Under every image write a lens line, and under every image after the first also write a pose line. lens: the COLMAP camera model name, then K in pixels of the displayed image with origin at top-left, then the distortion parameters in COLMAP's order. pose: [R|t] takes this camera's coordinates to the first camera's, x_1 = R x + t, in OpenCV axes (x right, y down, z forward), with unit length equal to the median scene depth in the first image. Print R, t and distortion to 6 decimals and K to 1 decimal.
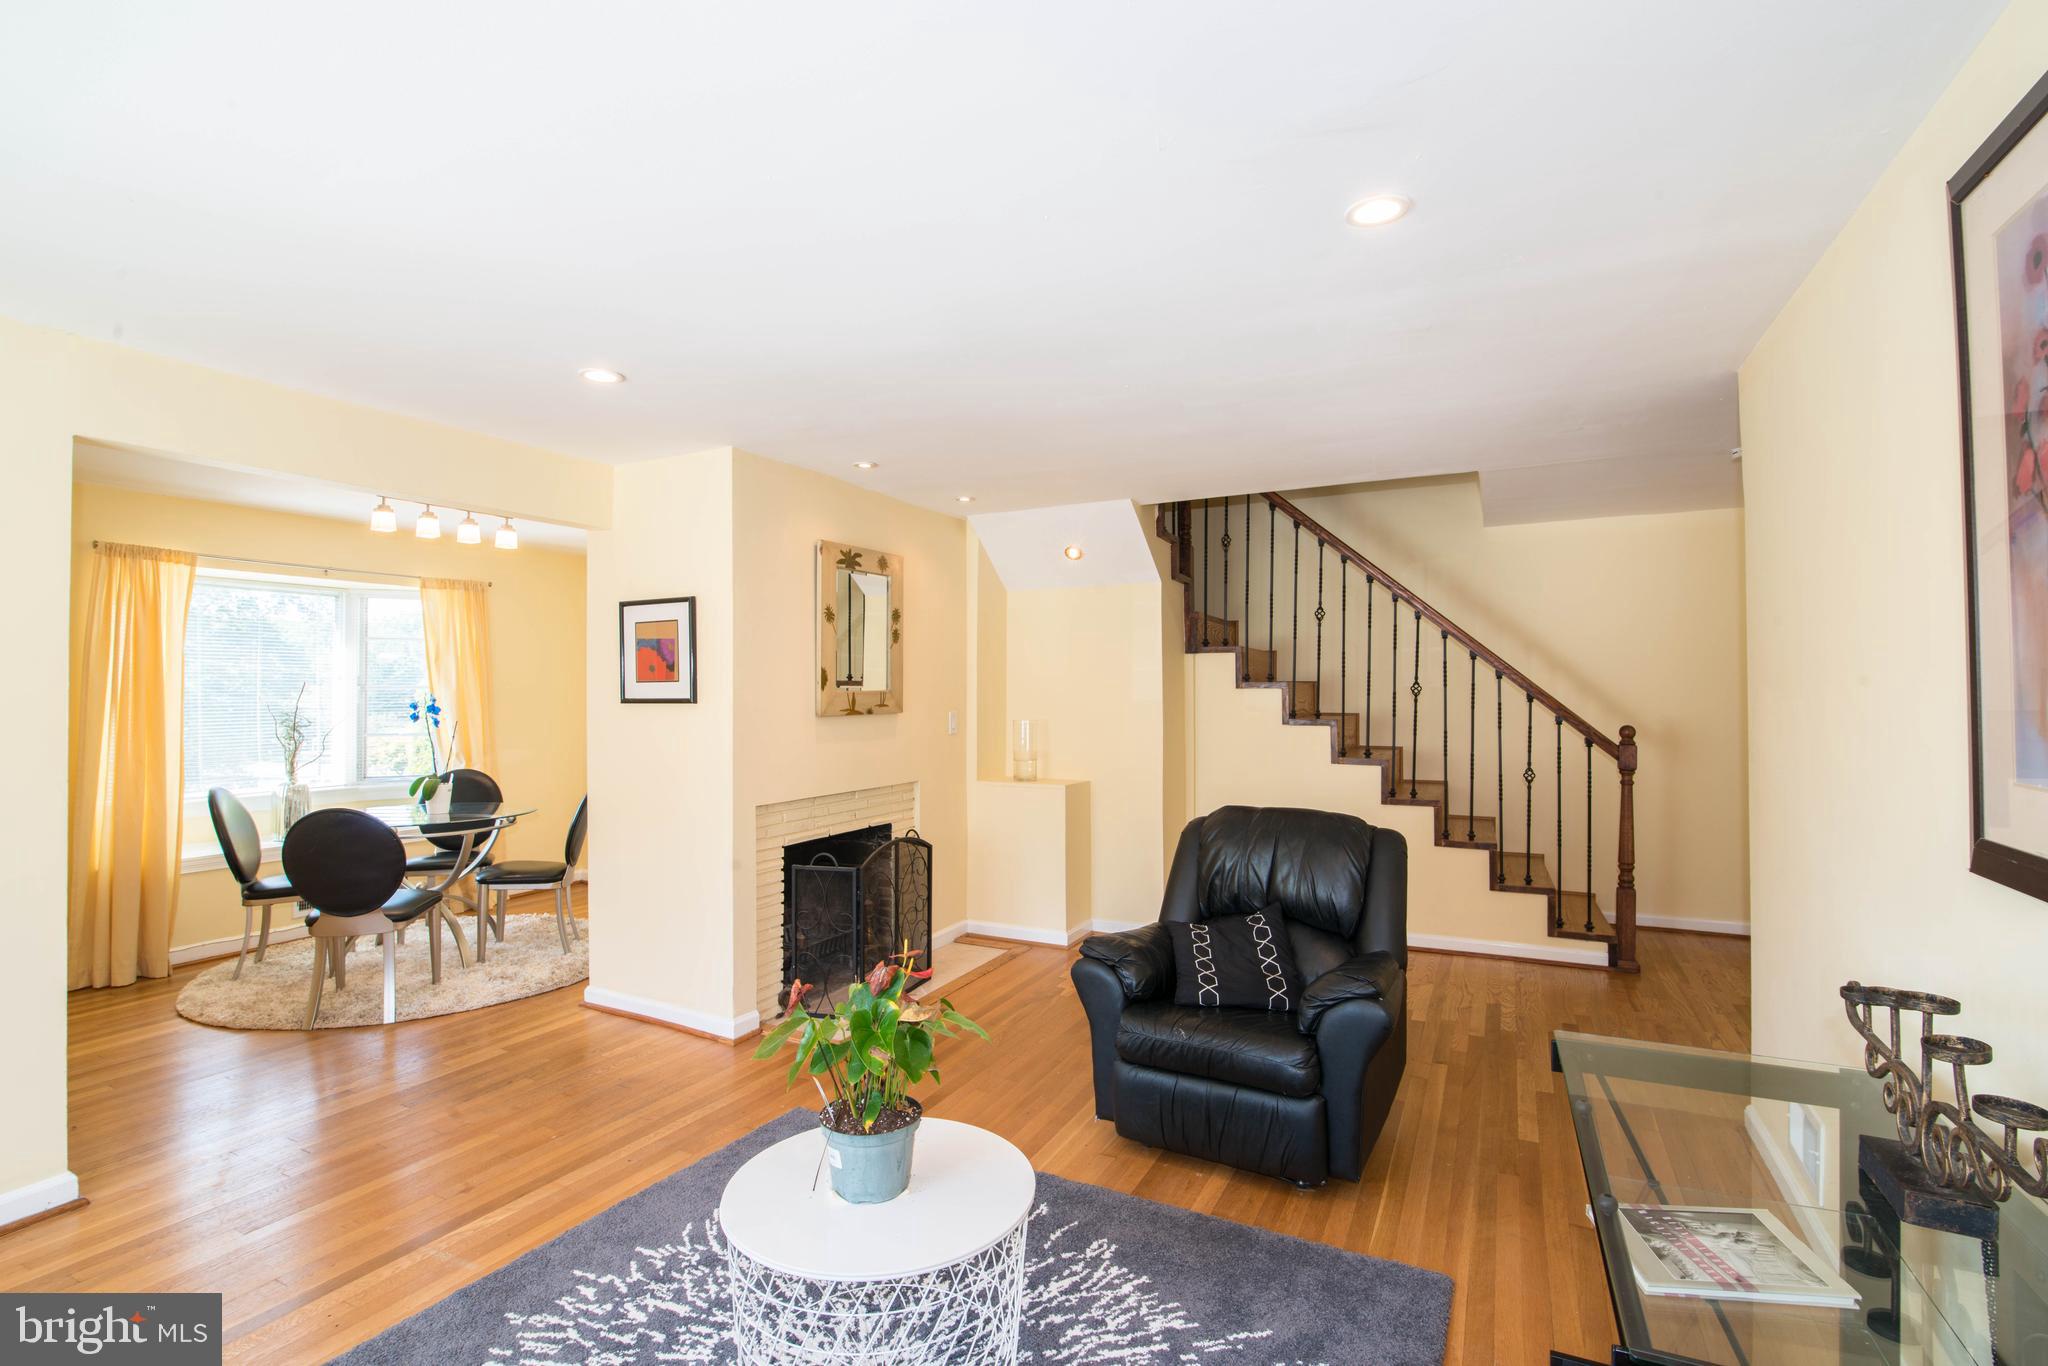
lens RADIAL K [[936.6, 0, 1028.0], [0, 936.6, 678.2], [0, 0, 1]] dist [-0.019844, 0.000976]
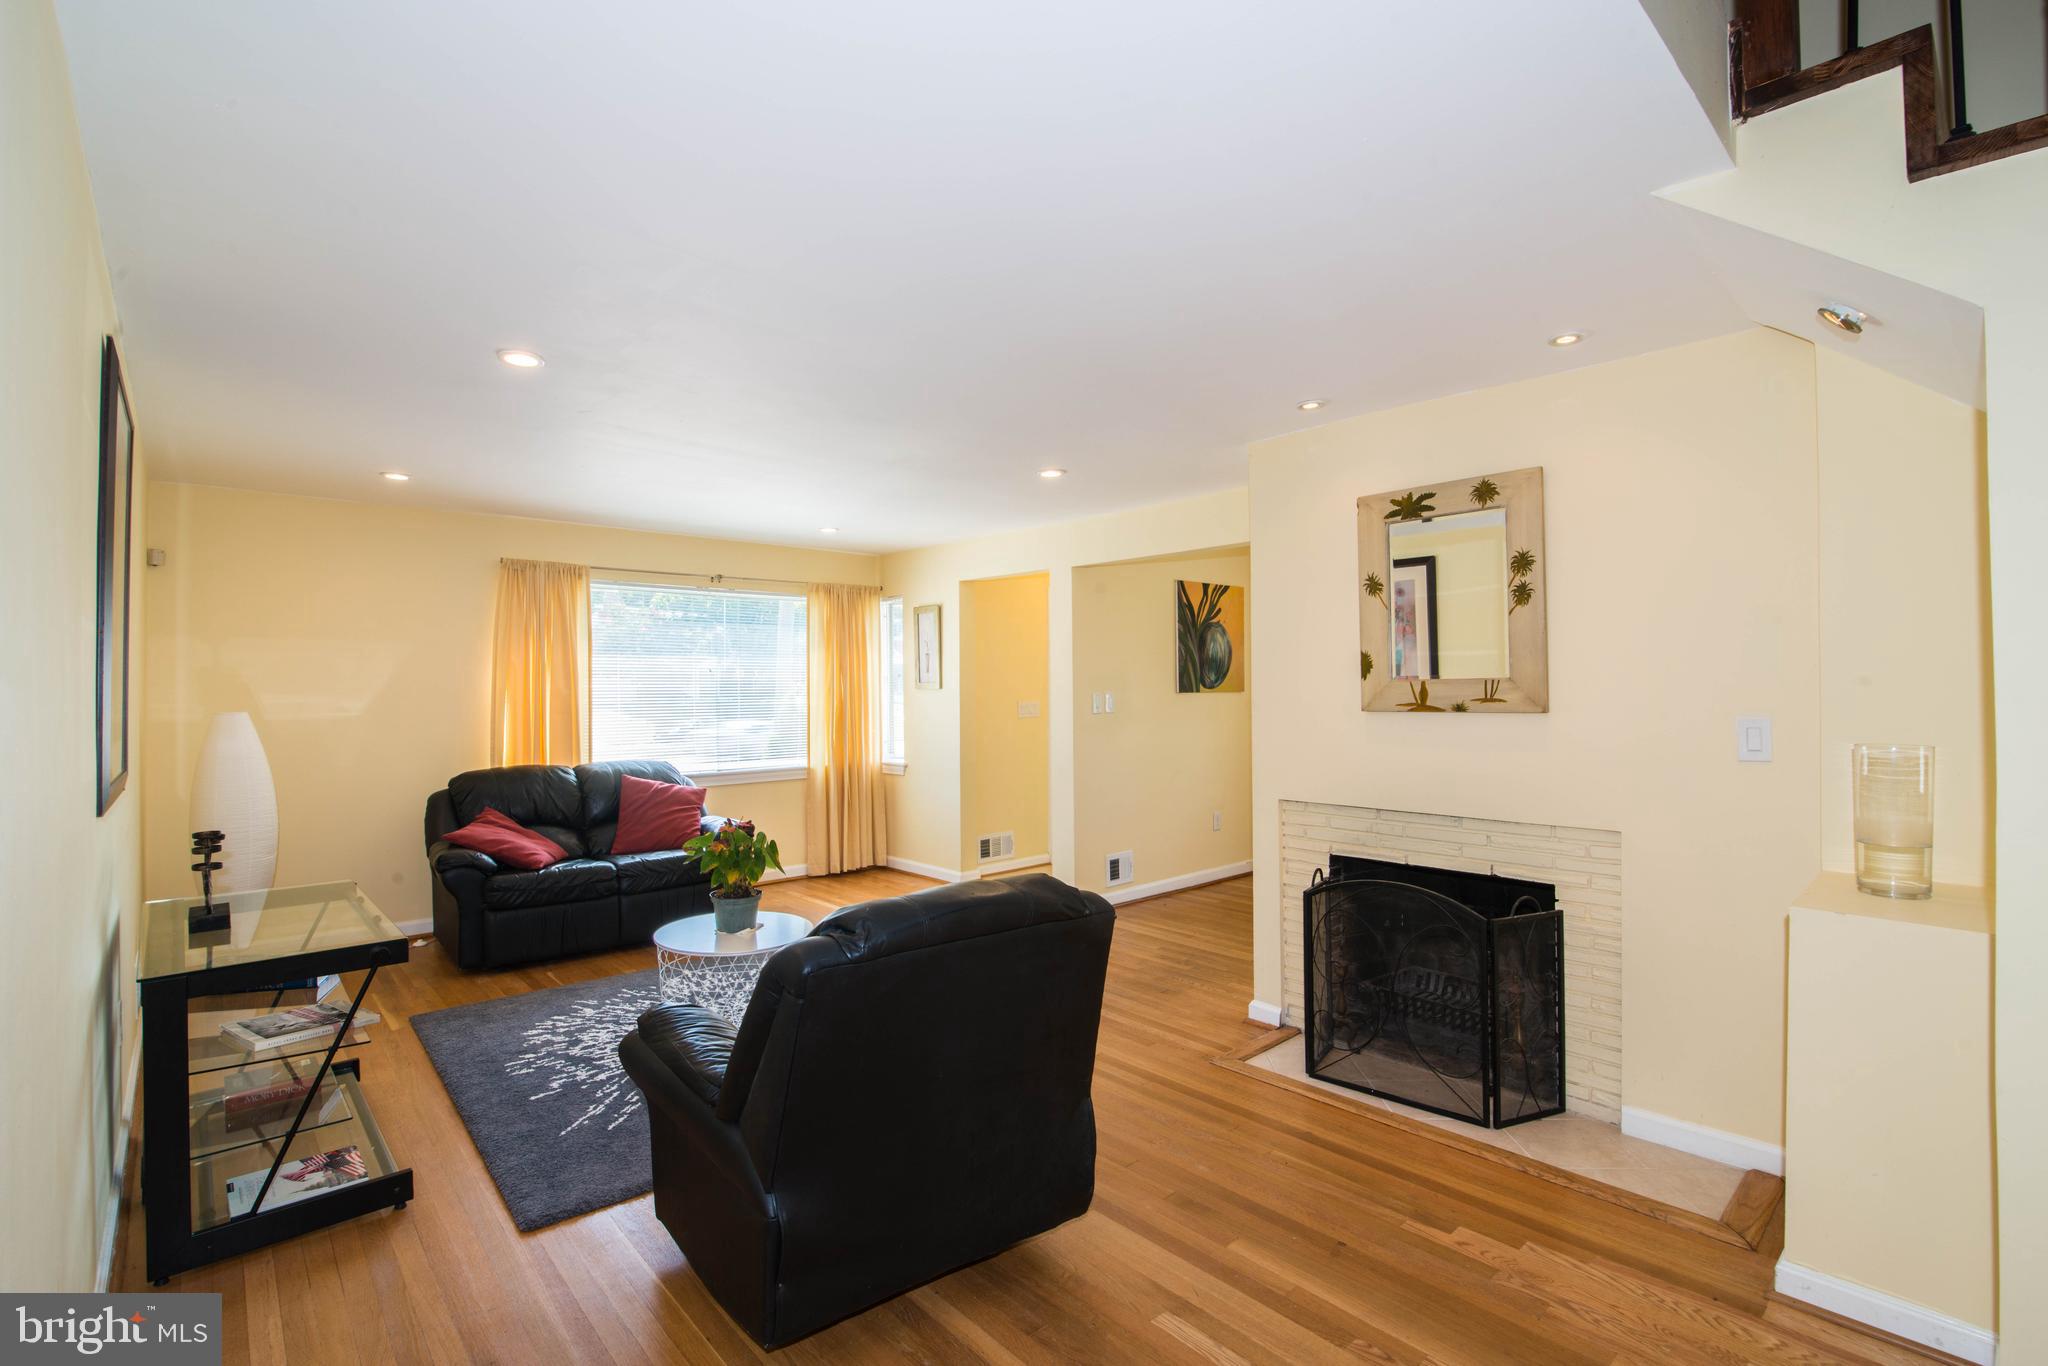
lens RADIAL K [[936.6, 0, 1020.1], [0, 936.6, 677.4], [0, 0, 1]] dist [-0.019844, 0.000976]
pose [[-0.360801, -0.005549, -0.932626, 0.631388], [0.019087, 0.999729, -0.013332, 0.015883], [0.932447, -0.022611, -0.360597, 0.974249]]
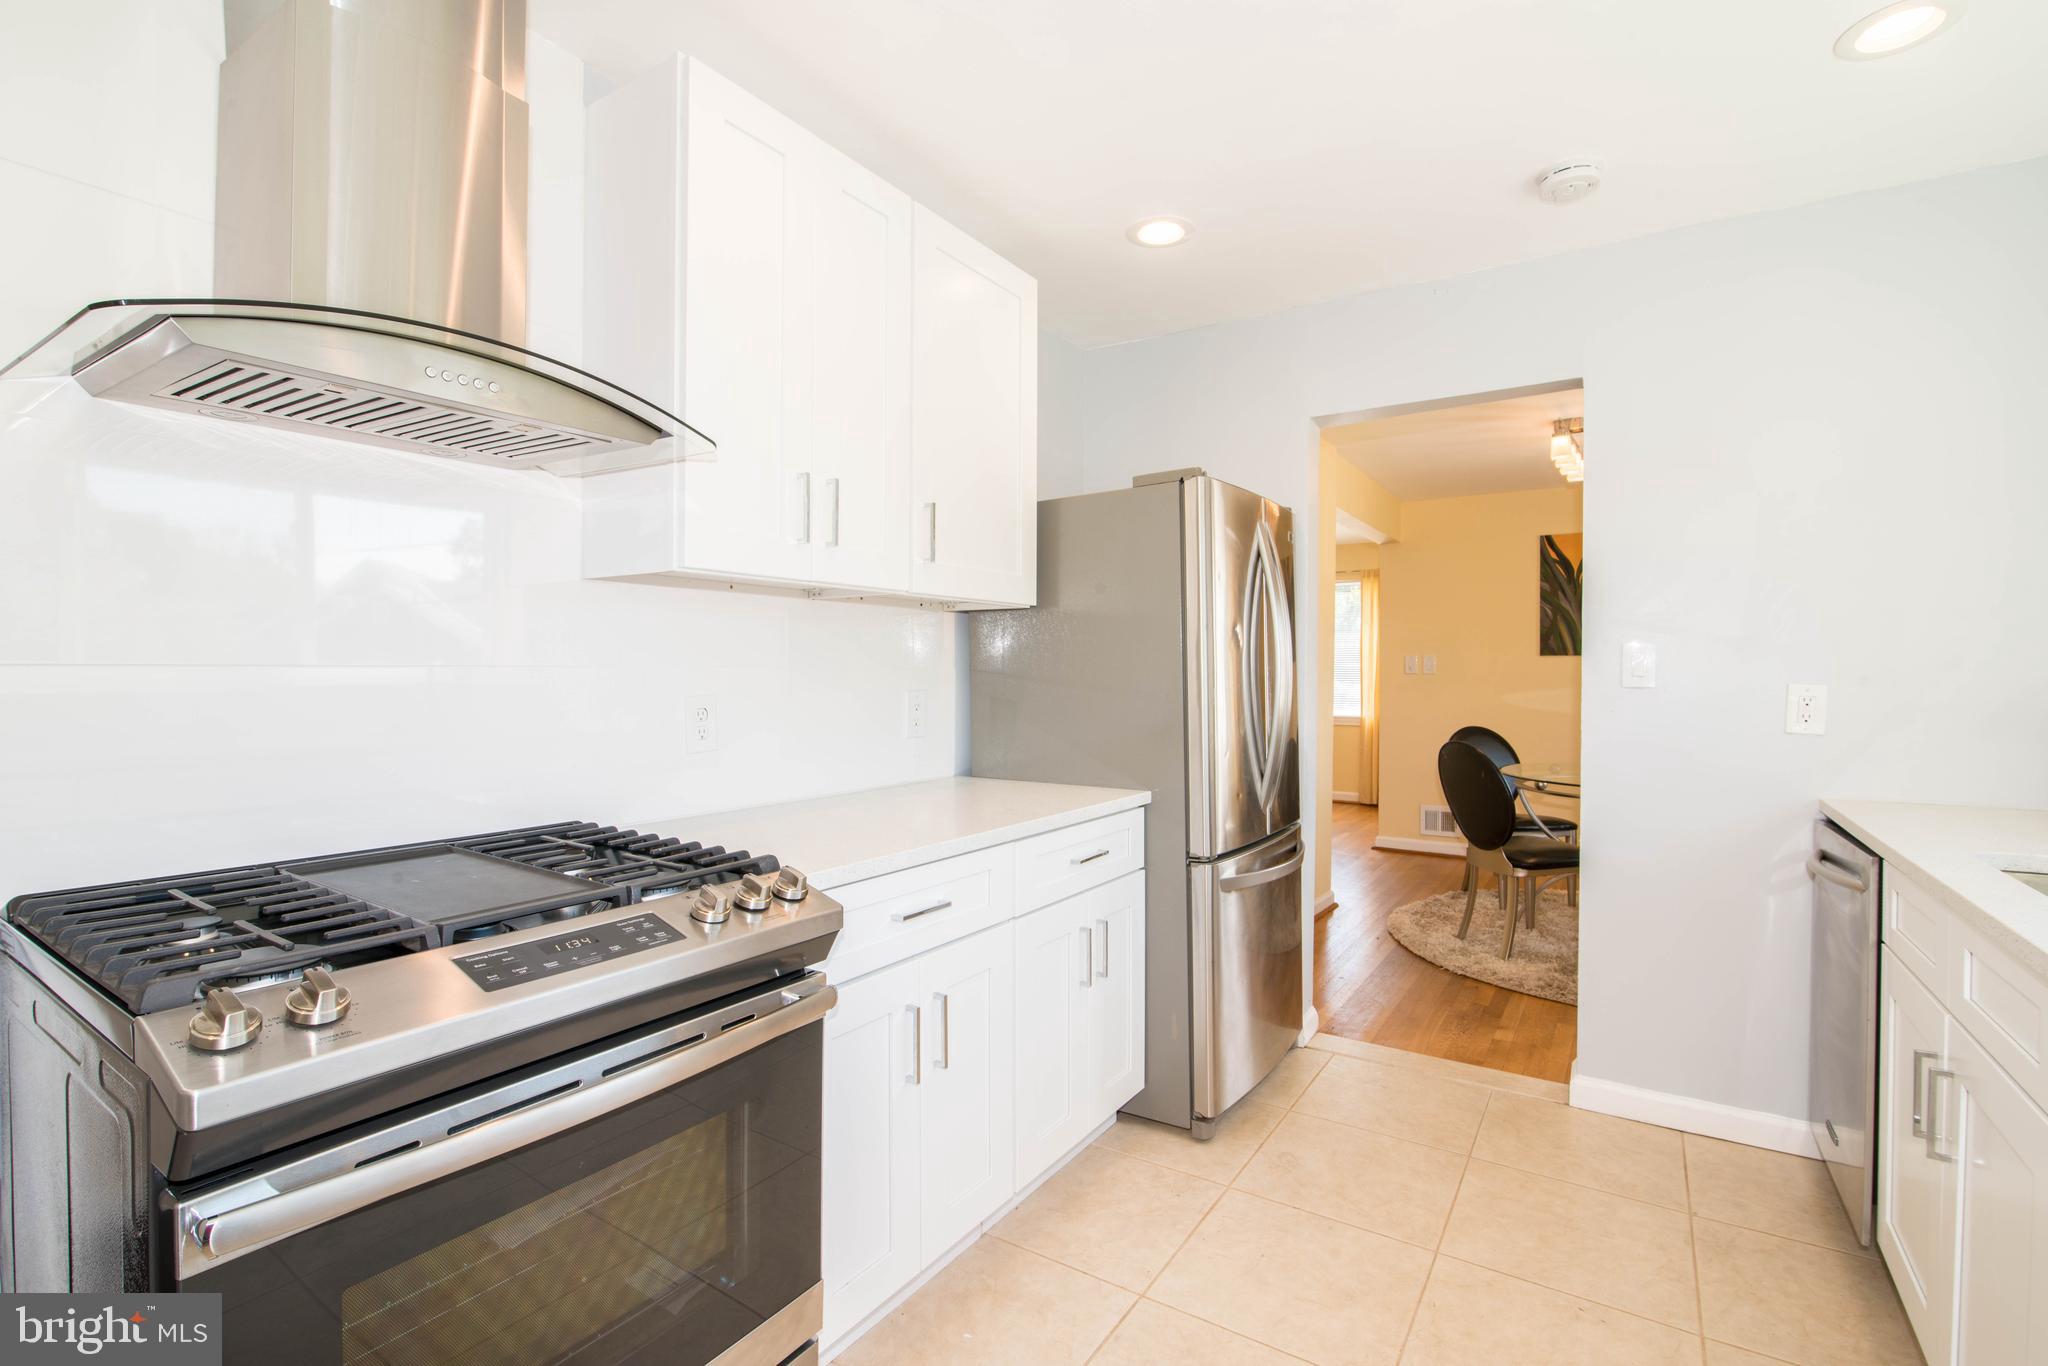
lens RADIAL K [[936.6, 0, 1025.1], [0, 936.6, 673.1], [0, 0, 1]] dist [-0.019844, 0.000976]
pose [[-0.994954, -0.009207, 0.099912, -0.197294], [-0.009904, 0.999930, -0.006485, 0.067044], [-0.099845, -0.007442, -0.994975, 2.100723]]
